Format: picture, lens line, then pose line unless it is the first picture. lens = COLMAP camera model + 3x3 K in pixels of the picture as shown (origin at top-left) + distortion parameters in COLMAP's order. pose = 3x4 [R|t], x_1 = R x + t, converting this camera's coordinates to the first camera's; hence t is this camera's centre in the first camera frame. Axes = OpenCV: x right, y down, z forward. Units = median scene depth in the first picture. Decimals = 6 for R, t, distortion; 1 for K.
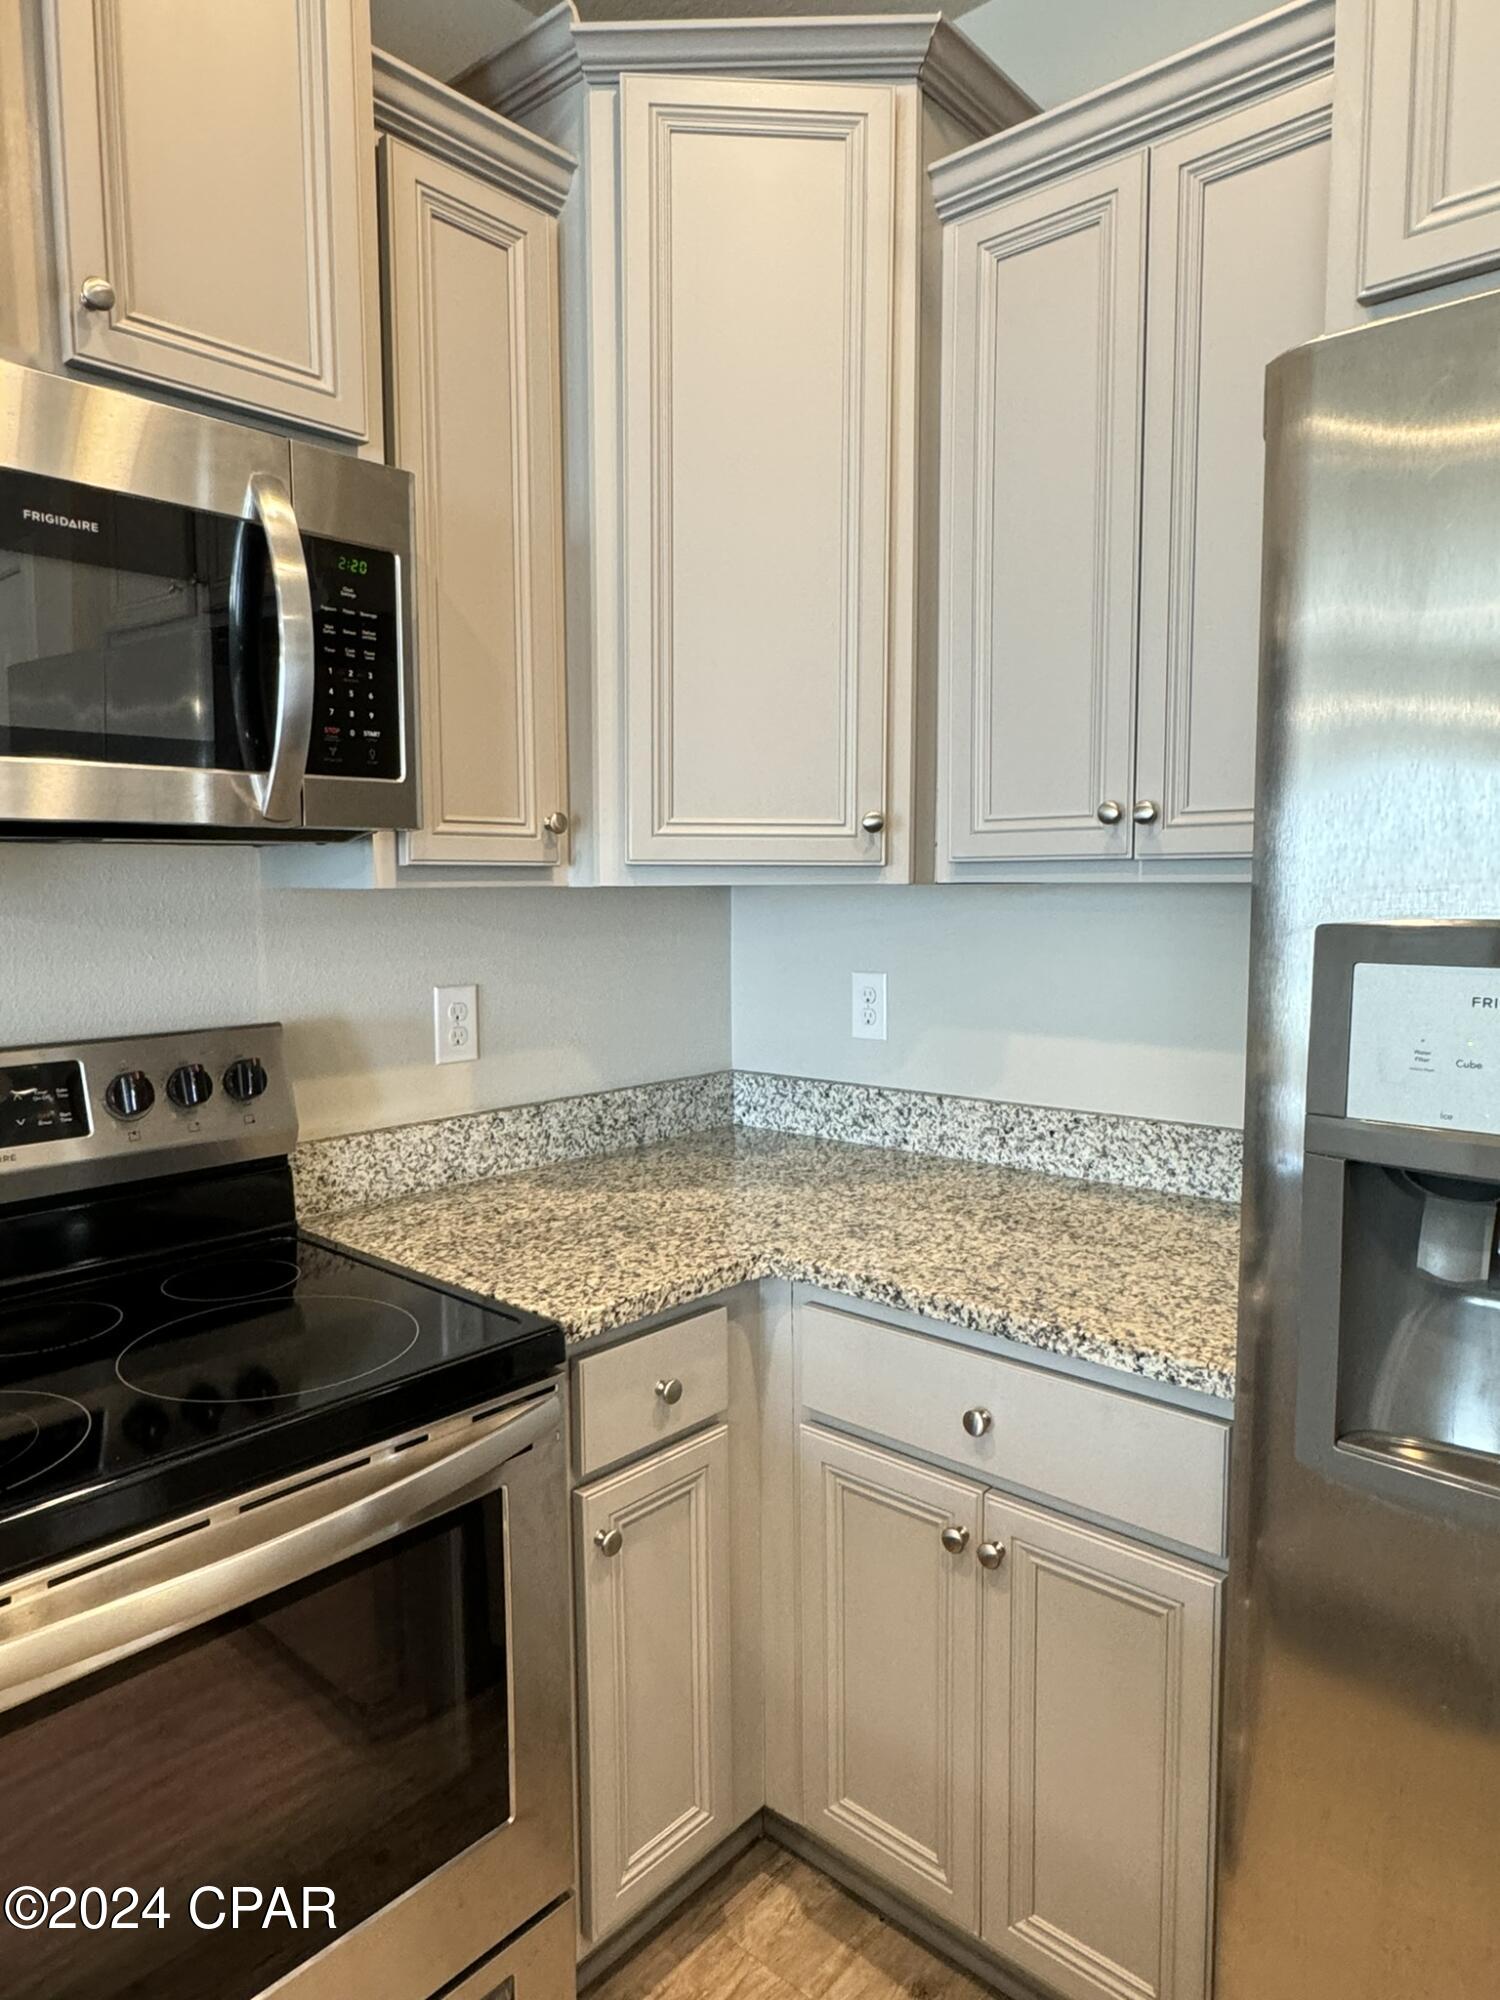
lens RADIAL K [[1256.9, 0, 747.9], [0, 1256.9, 994.8], [0, 0, 1]] dist [0.001874, -0.001486]
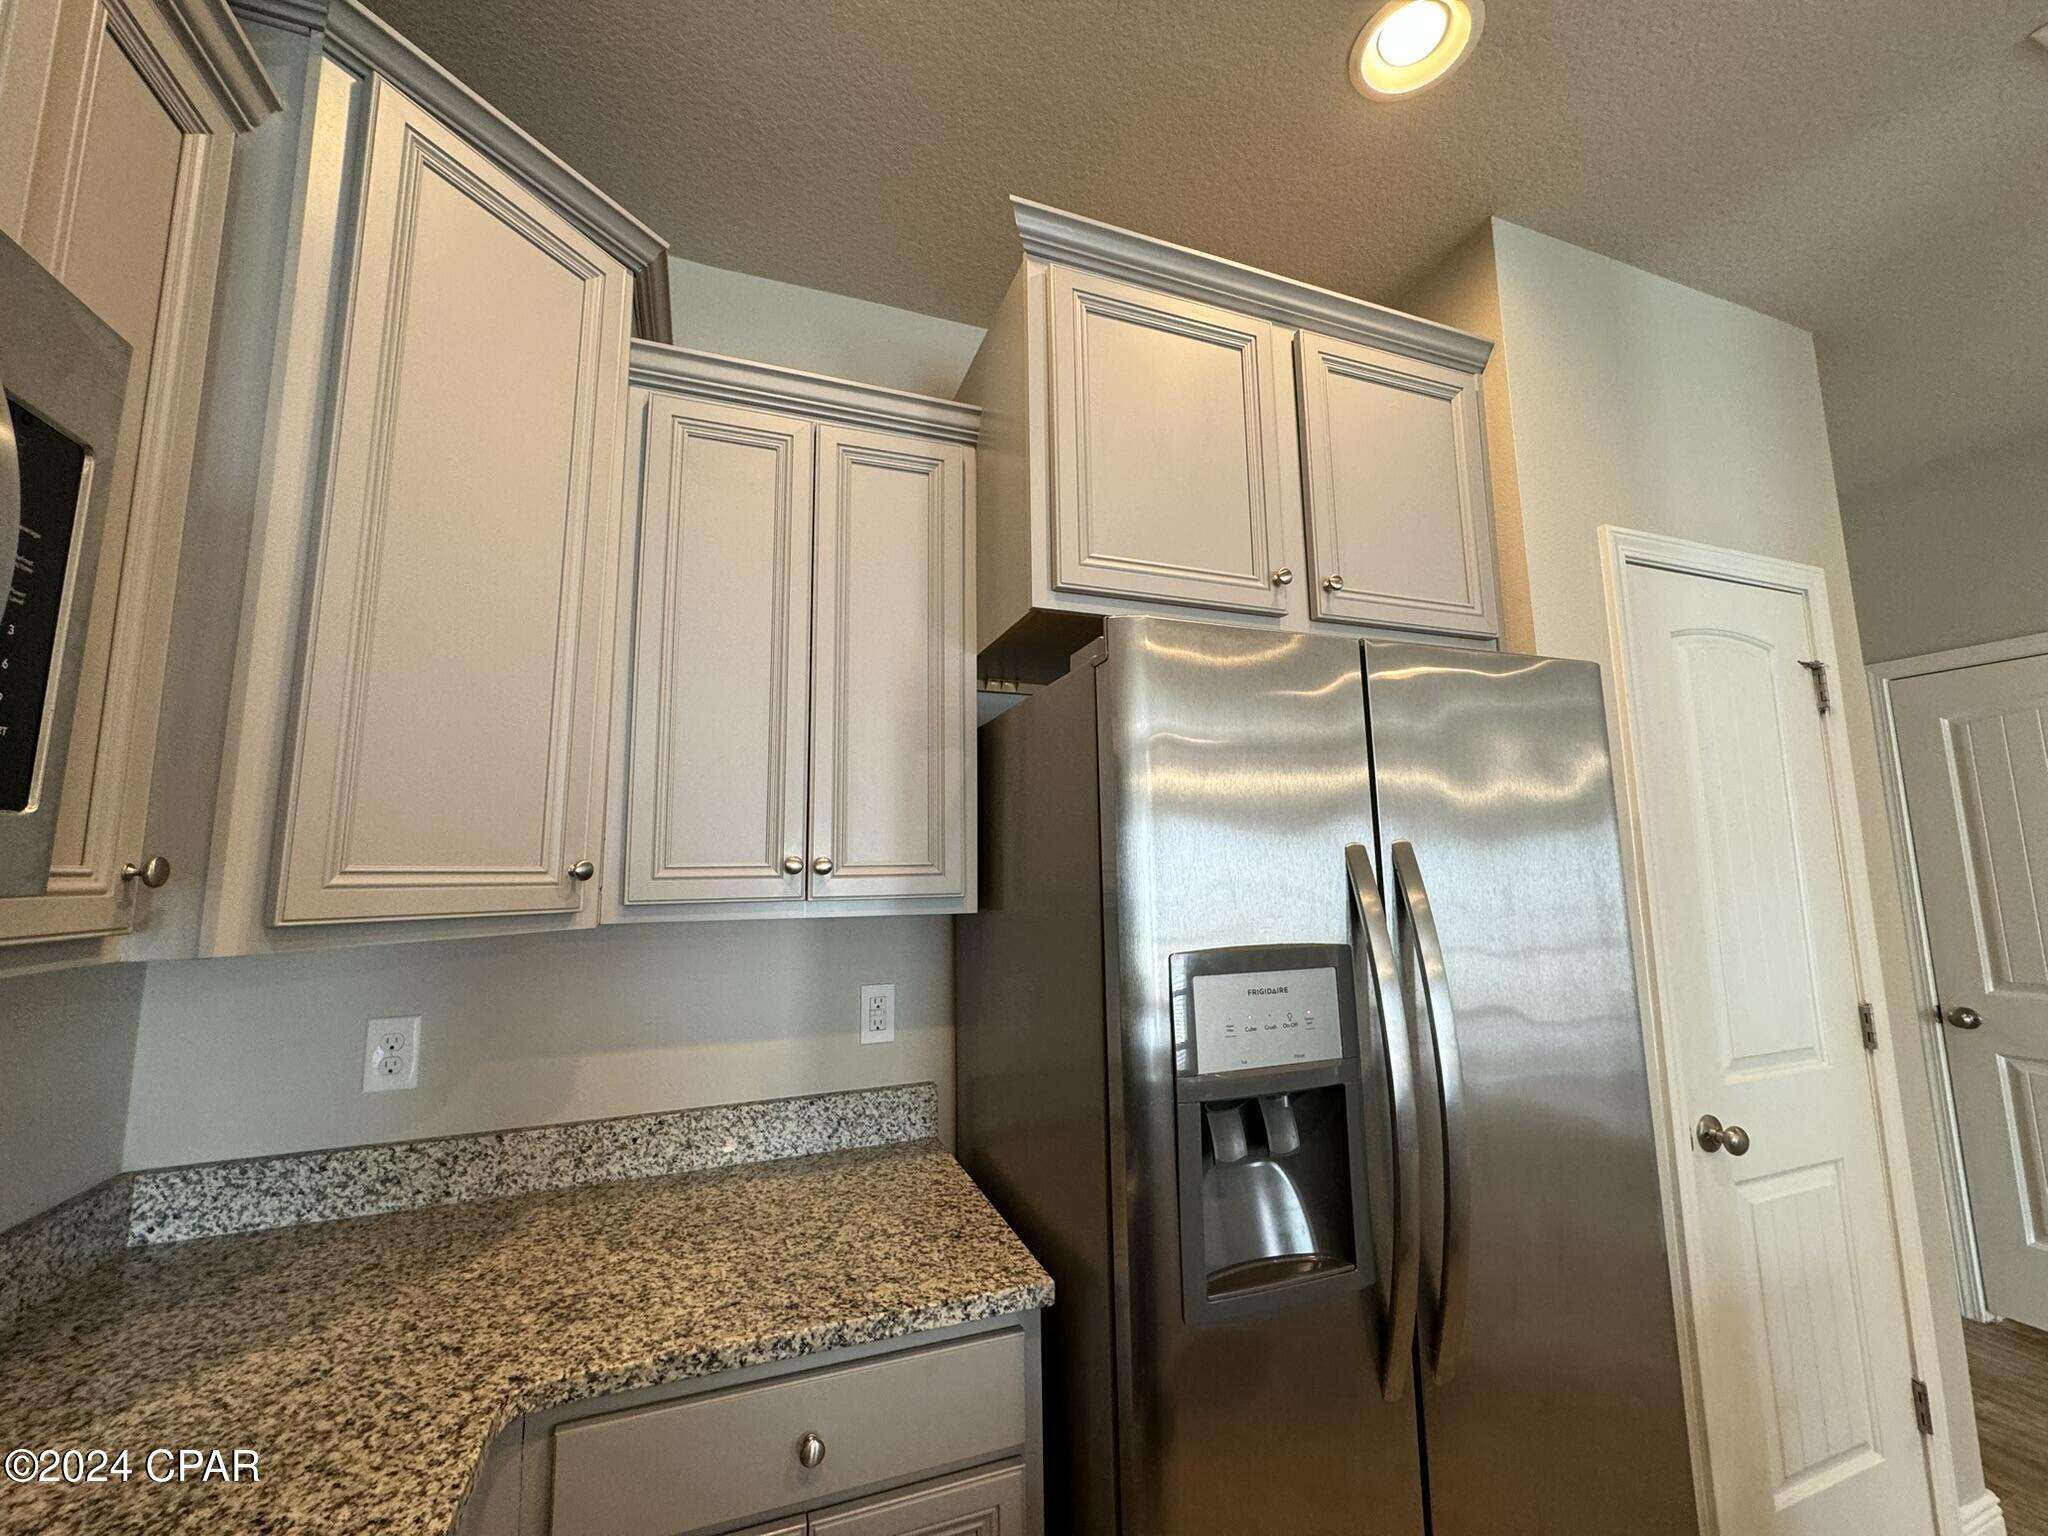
lens RADIAL K [[820.6, 0, 1028.0], [0, 820.6, 759.6], [0, 0, 1]] dist [-0.003006, 0.000372]
pose [[0.463919, 0.117075, 0.878108, -0.335464], [0.090738, 0.979736, -0.178562, -0.073419], [-0.881219, 0.162516, 0.443895, 0.365993]]
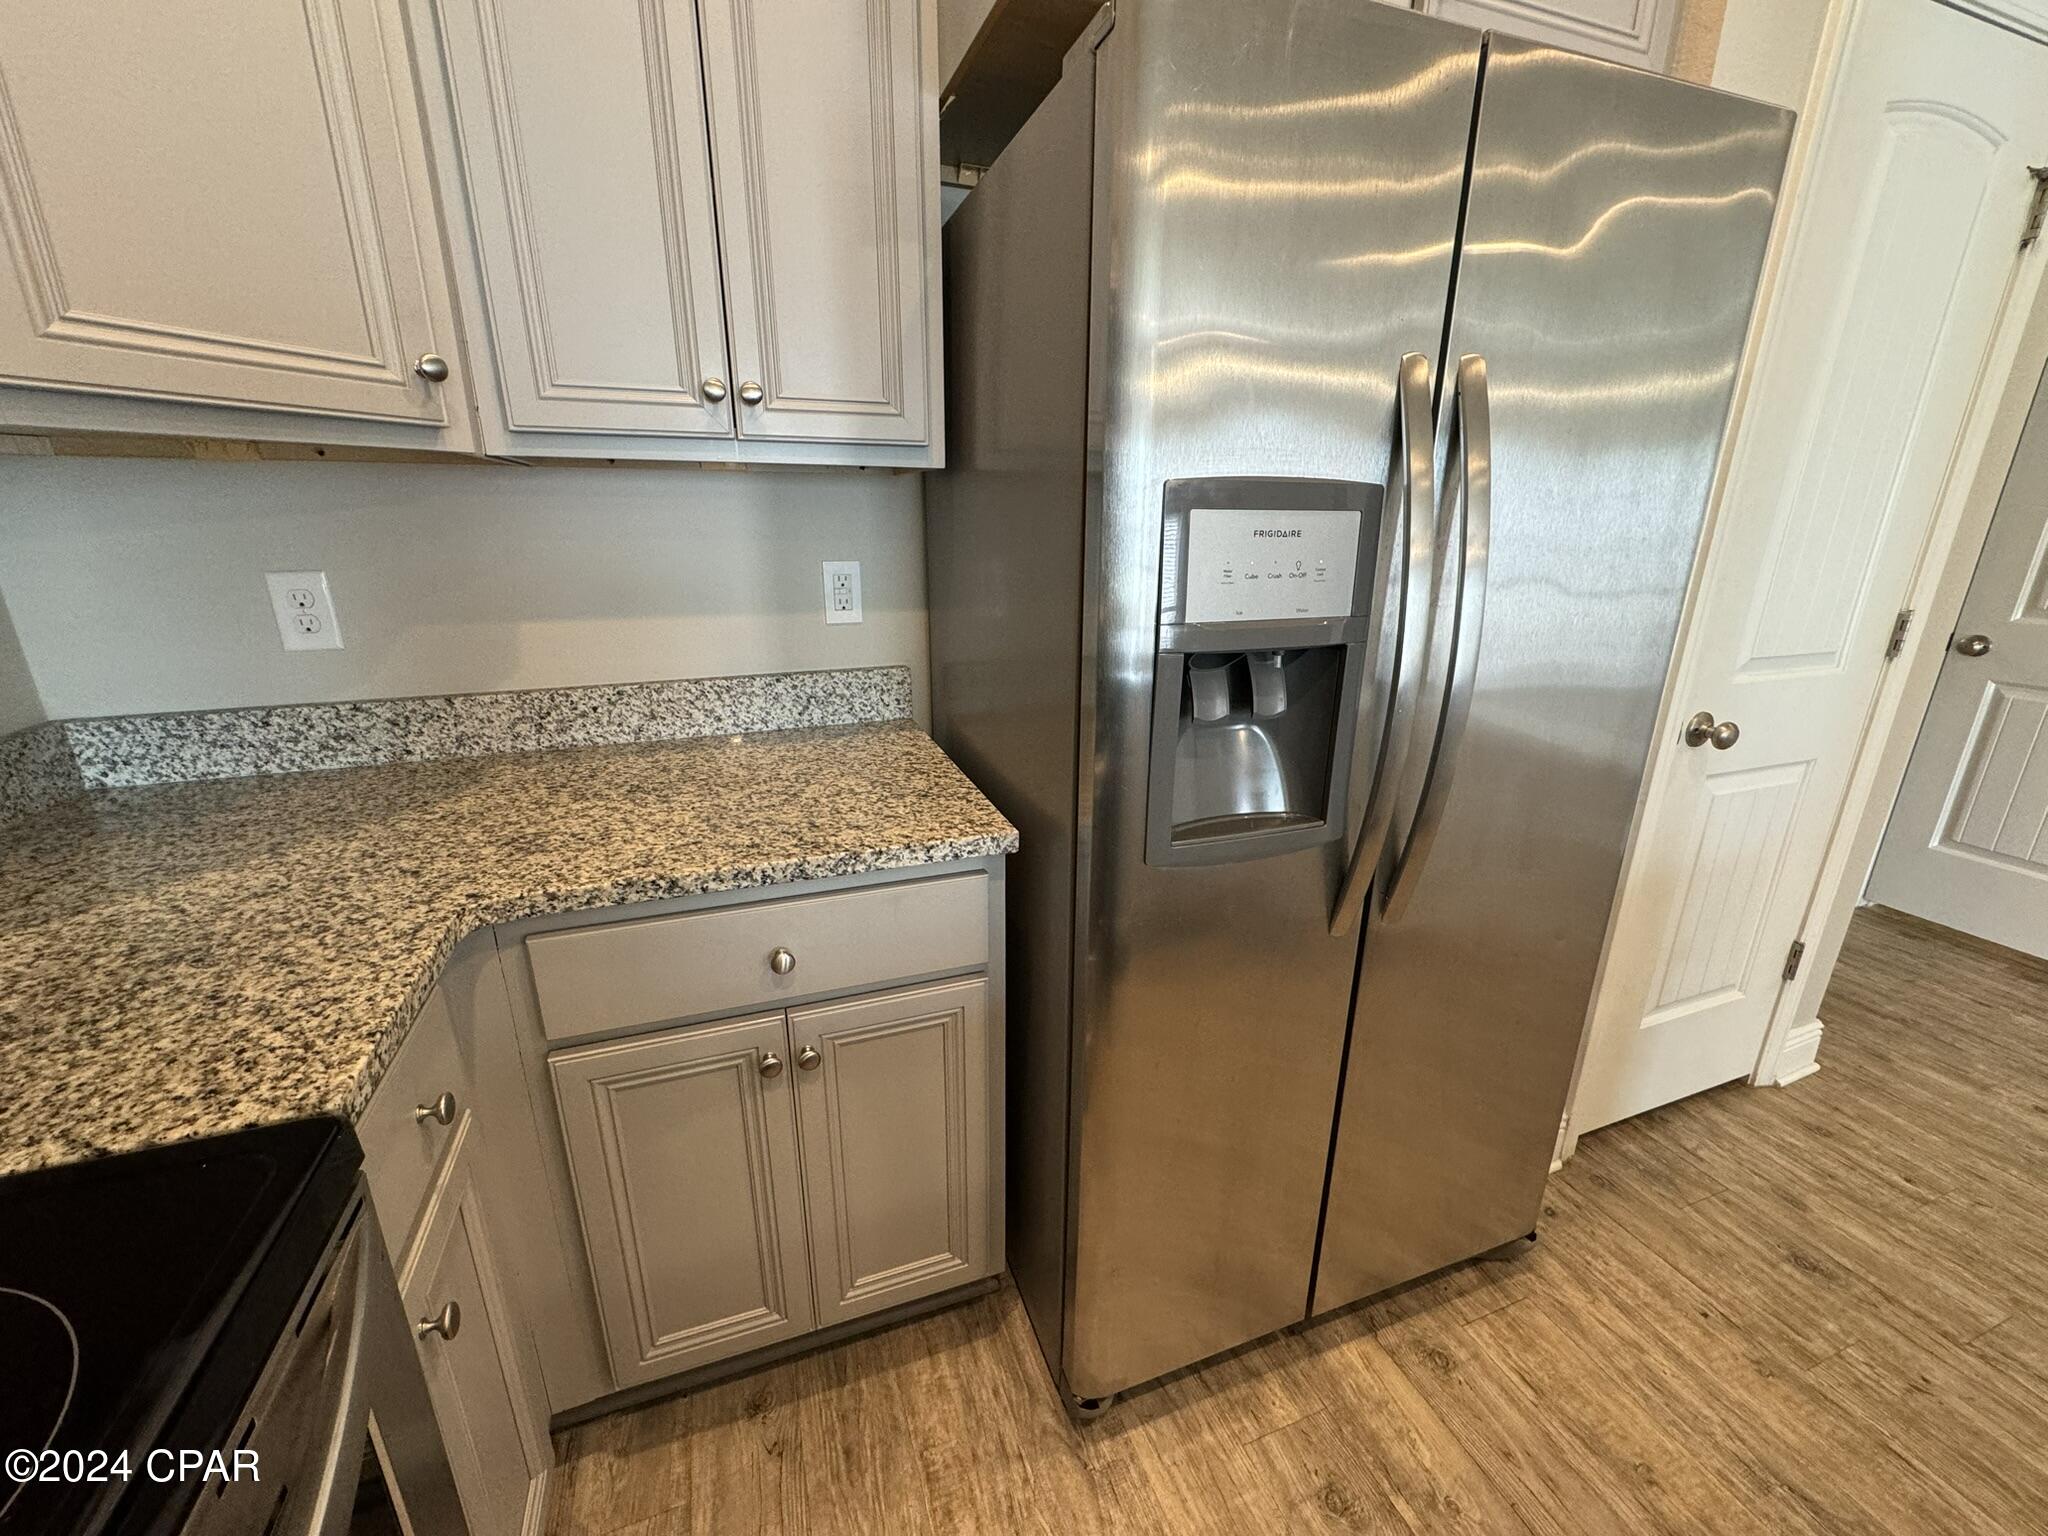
lens RADIAL K [[820.6, 0, 1028.4], [0, 820.6, 763.7], [0, 0, 1]] dist [-0.003006, 0.000372]
pose [[0.462711, -0.253163, 0.849592, -0.239697], [0.068033, 0.965671, 0.250699, 0.003615], [-0.883895, -0.058201, 0.464051, 0.399554]]
